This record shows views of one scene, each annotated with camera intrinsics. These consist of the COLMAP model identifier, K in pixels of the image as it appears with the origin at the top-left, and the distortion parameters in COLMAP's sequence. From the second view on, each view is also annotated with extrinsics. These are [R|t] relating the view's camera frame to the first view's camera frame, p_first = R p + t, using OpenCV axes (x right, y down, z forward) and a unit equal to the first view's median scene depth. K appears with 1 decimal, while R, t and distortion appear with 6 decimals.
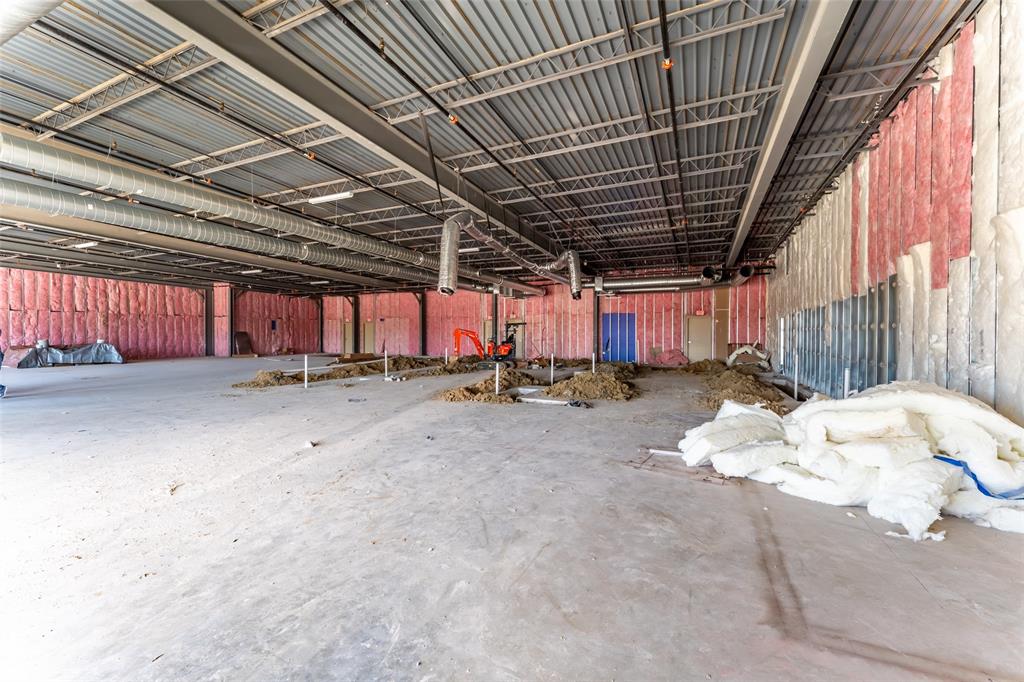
lens RADIAL K [[413.1, 0, 511.0], [0, 413.1, 338.5], [0, 0, 1]] dist [0.000278, 0.000950]
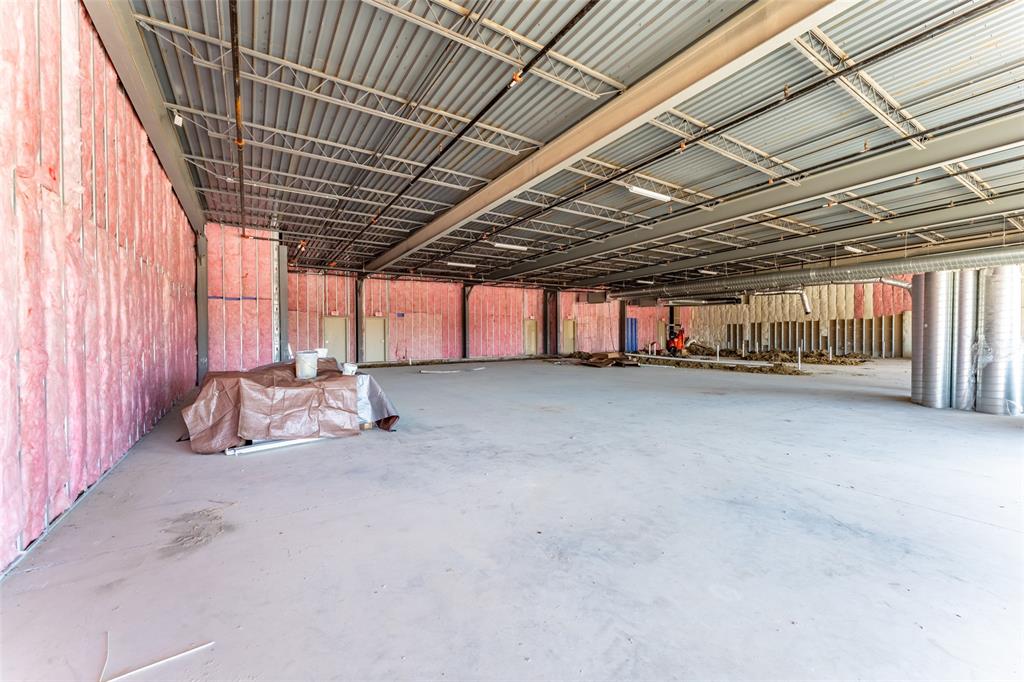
lens RADIAL K [[413.1, 0, 508.8], [0, 413.1, 339.9], [0, 0, 1]] dist [0.000278, 0.000950]
pose [[0.541051, -0.015825, 0.840841, -0.900629], [0.012106, 0.999866, 0.011028, -0.006849], [-0.840903, 0.004212, 0.541170, 0.471144]]
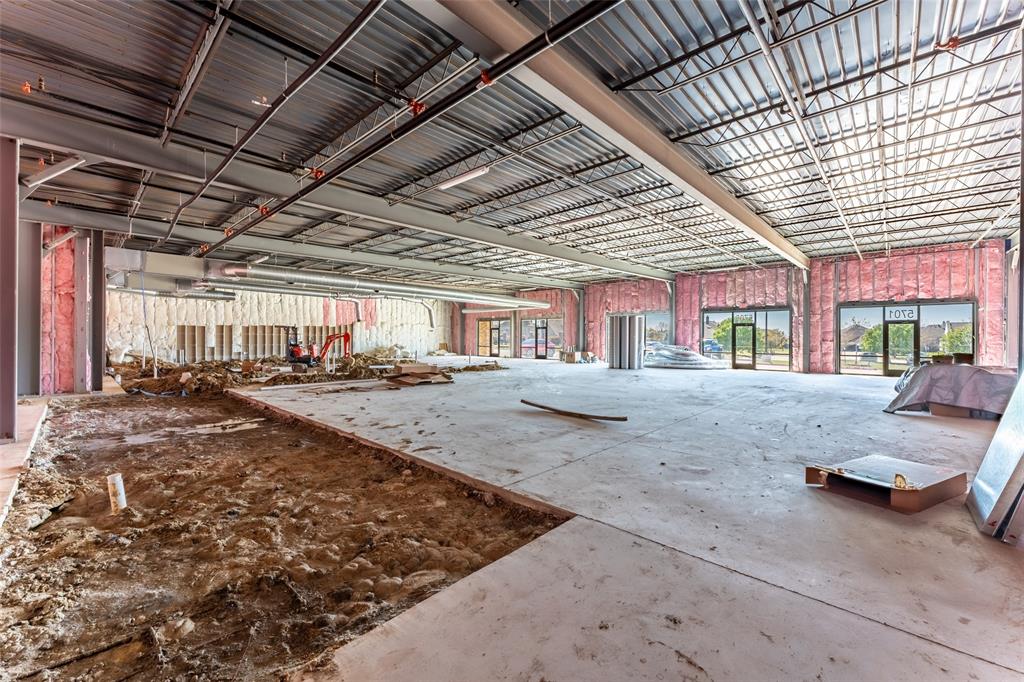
lens RADIAL K [[413.1, 0, 516.8], [0, 413.1, 339.5], [0, 0, 1]] dist [0.000278, 0.000950]
pose [[-0.946384, -0.002964, 0.323030, -0.533379], [0.000320, 0.999949, 0.010114, -0.010610], [-0.323044, 0.009675, -0.946335, 1.120181]]
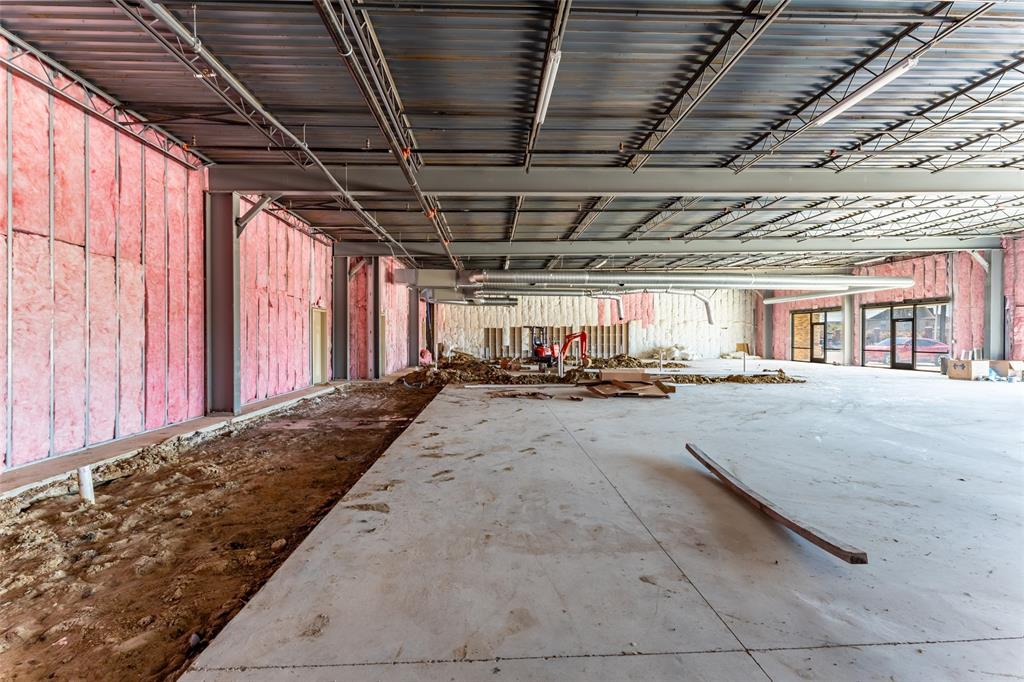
lens RADIAL K [[413.1, 0, 507.8], [0, 413.1, 341.3], [0, 0, 1]] dist [0.000278, 0.000950]
pose [[-0.447548, -0.005456, 0.894243, -0.561582], [0.009782, 0.999892, 0.010996, -0.008892], [-0.894206, 0.013669, -0.447446, 0.968276]]
